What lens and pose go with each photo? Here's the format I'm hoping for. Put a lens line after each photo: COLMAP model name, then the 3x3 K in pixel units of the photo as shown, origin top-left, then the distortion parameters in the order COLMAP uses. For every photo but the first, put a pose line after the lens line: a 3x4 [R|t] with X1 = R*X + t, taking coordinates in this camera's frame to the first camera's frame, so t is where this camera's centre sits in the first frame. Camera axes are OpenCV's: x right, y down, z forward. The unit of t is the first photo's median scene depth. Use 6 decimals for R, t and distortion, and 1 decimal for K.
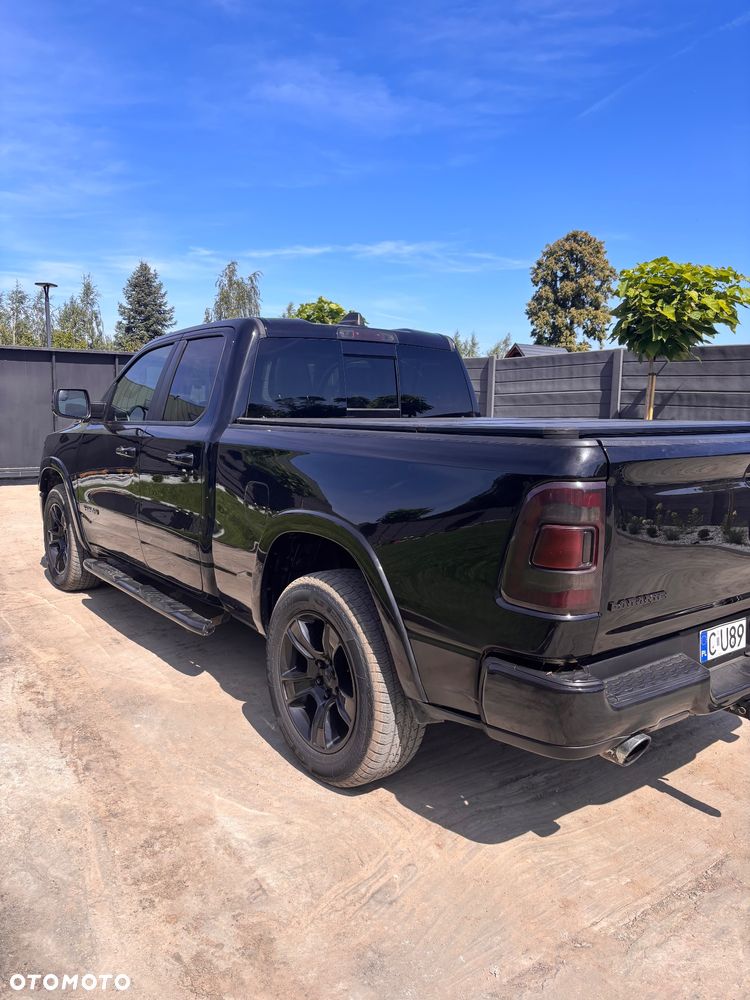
lens RADIAL K [[755.0, 0, 372.0], [0, 755.0, 499.3], [0, 0, 1]] dist [0.006814, 0.002337]
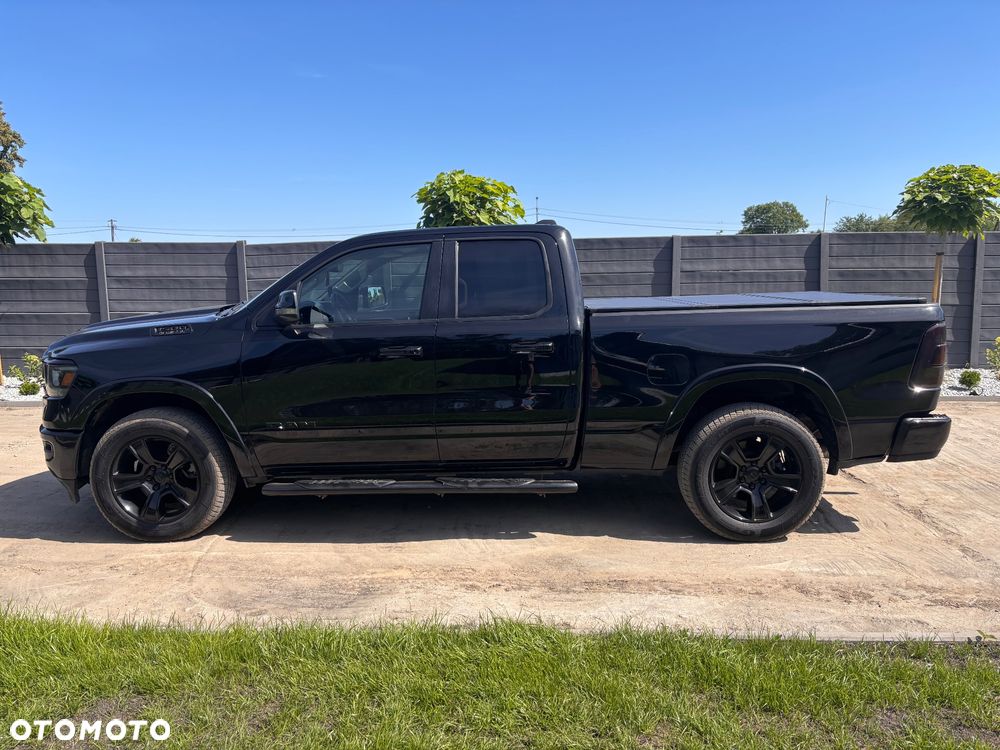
lens RADIAL K [[736.7, 0, 500.0], [0, 736.7, 375.0], [0, 0, 1]] dist [0.007089, 0.002251]
pose [[0.653401, -0.132918, 0.745252, -1.303576], [0.130282, 0.989520, 0.062259, -0.106245], [-0.745717, 0.056413, 0.663870, 0.343494]]
